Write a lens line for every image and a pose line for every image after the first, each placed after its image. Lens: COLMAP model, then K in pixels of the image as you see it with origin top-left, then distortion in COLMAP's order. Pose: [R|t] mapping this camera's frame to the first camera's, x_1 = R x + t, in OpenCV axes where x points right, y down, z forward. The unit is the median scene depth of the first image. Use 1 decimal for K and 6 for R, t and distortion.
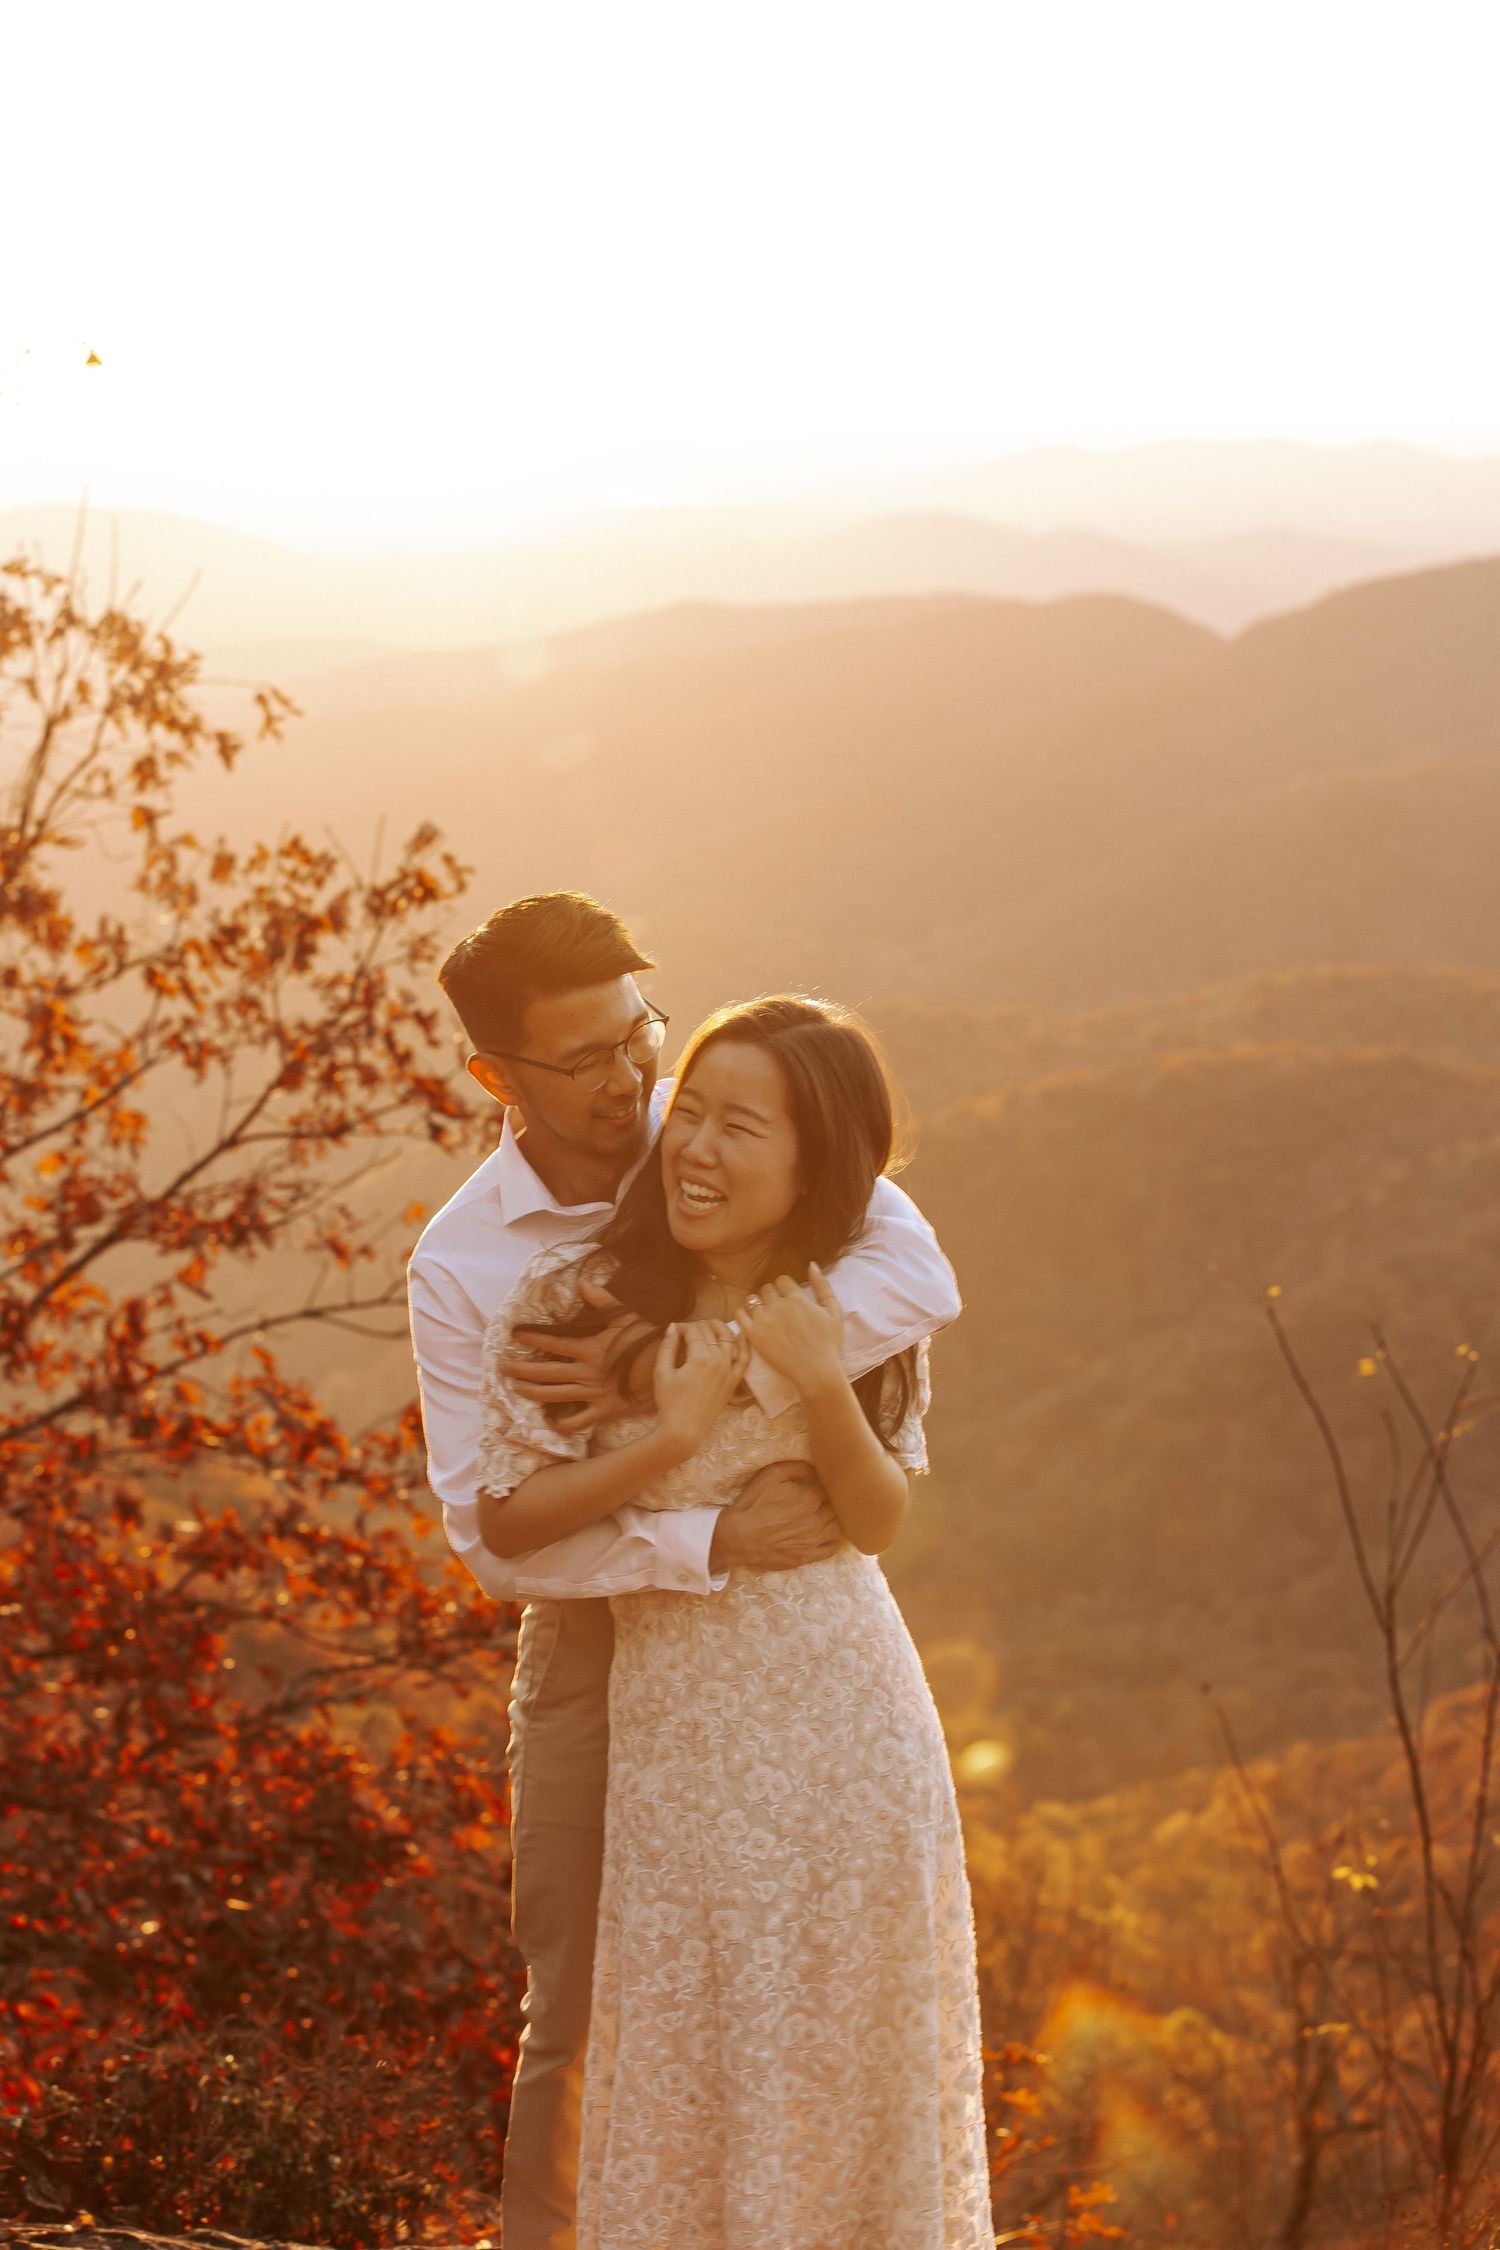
lens RADIAL K [[5384.6, 0, 753.4], [0, 5384.6, 1123.9], [0, 0, 1]] dist [-0.291364, 0.000000]
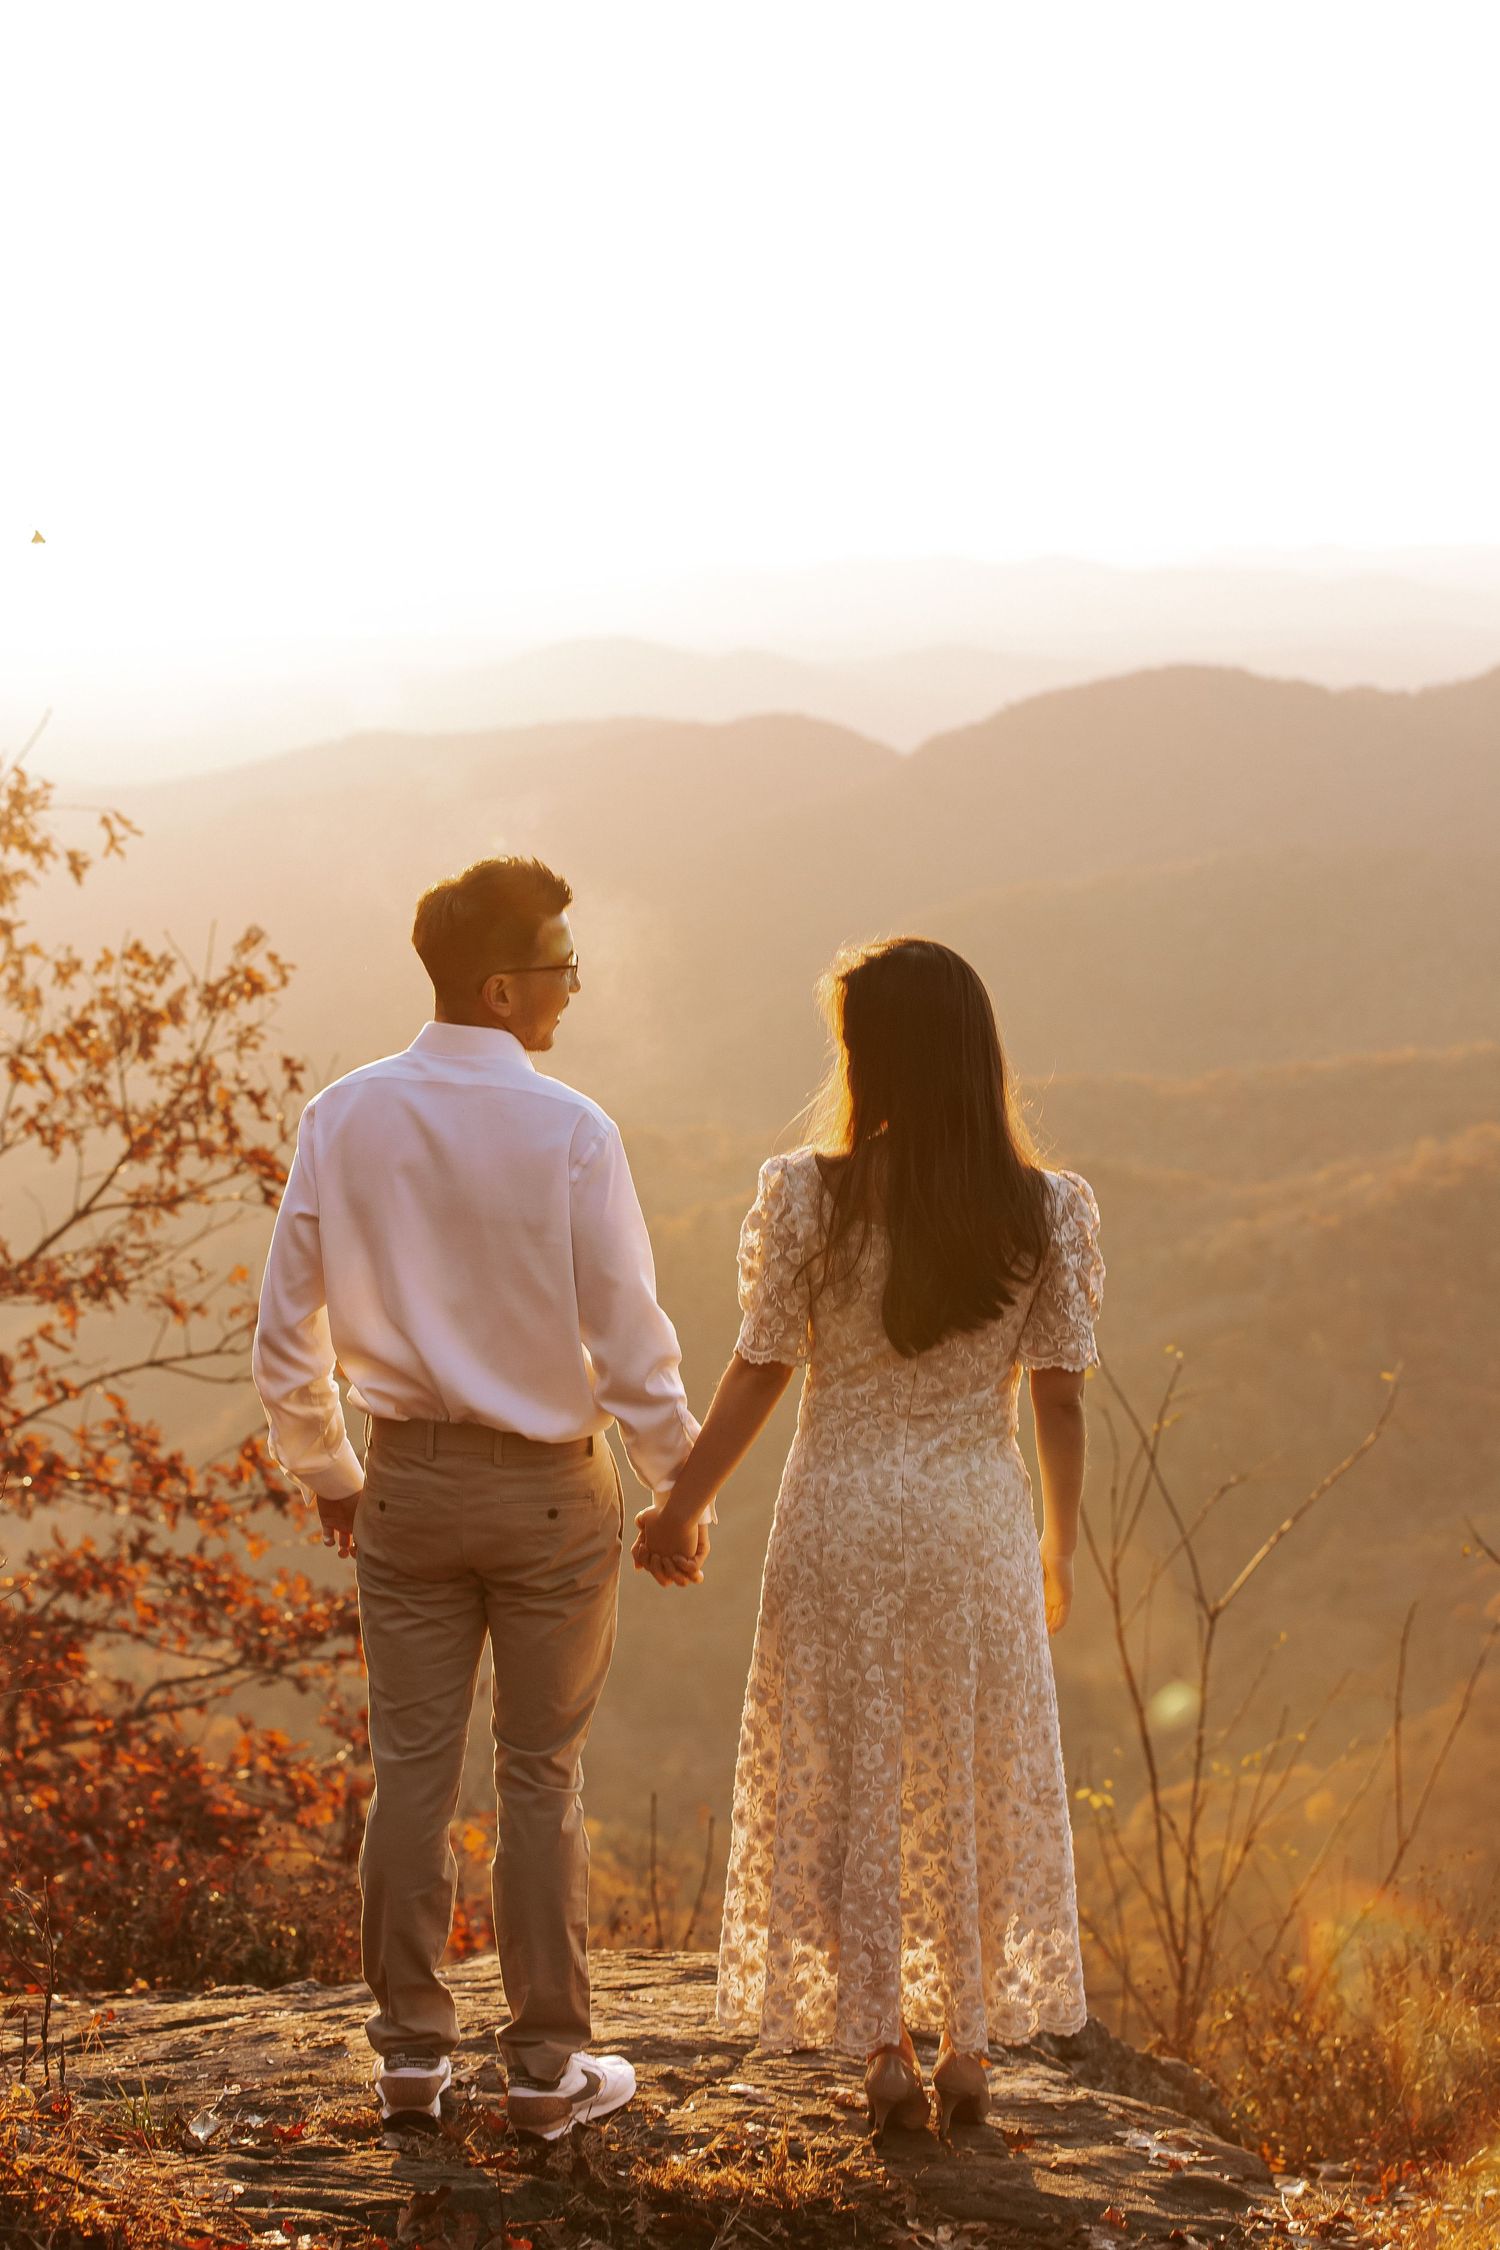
lens RADIAL K [[5384.6, 0, 745.2], [0, 5384.6, 1127.8], [0, 0, 1]] dist [-0.291364, 0.000000]
pose [[0.997967, -0.027665, 0.057416, -0.022285], [0.028956, 0.999343, -0.021776, 0.014356], [-0.056776, 0.023394, 0.998113, -0.141546]]
